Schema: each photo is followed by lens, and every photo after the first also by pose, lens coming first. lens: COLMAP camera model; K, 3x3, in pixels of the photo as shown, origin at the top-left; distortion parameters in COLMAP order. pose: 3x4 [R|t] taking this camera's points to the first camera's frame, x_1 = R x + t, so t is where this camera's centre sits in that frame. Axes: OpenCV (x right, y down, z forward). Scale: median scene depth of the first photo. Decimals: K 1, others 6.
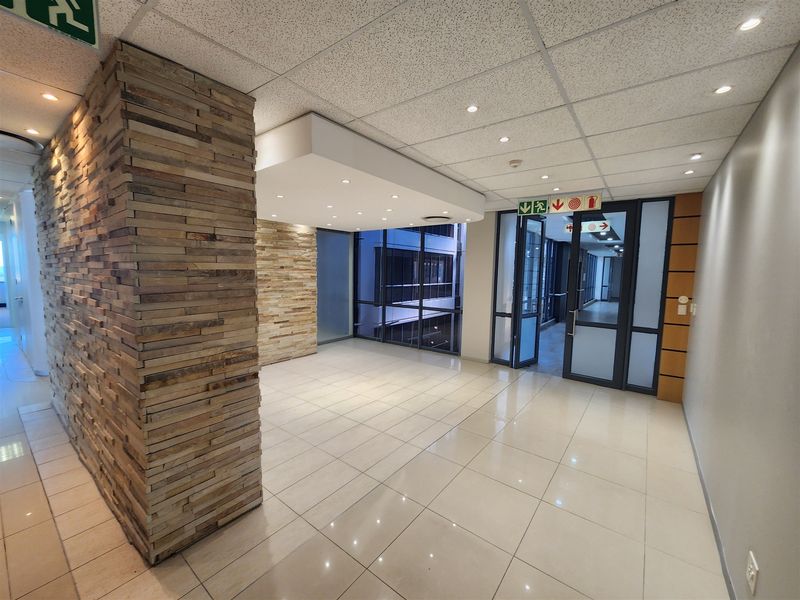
lens RADIAL K [[329.1, 0, 395.0], [0, 329.1, 301.2], [0, 0, 1]] dist [-0.002717, -0.000190]
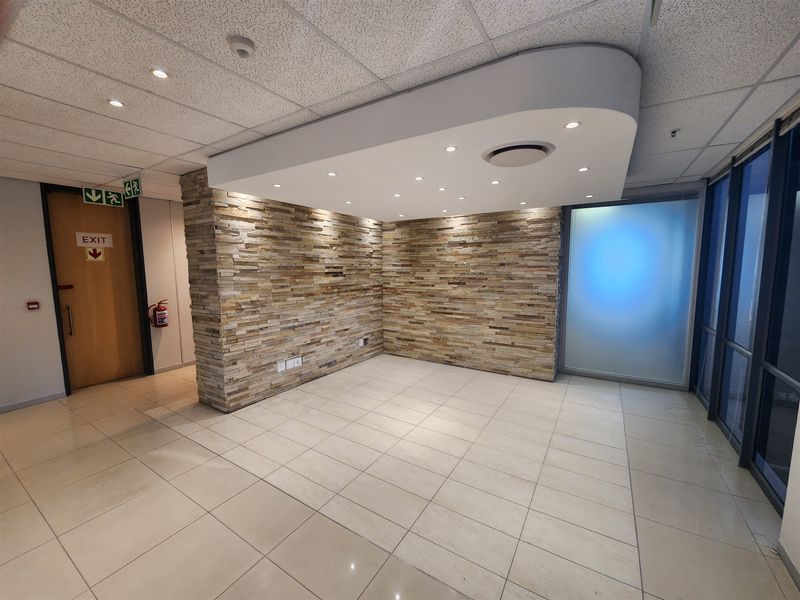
lens RADIAL K [[329.1, 0, 395.1], [0, 329.1, 300.6], [0, 0, 1]] dist [-0.002717, -0.000190]
pose [[0.084957, 0.086392, -0.992632, 0.483471], [-0.085264, 0.993210, 0.079145, -0.053001], [0.992730, 0.077912, 0.091746, 0.645591]]
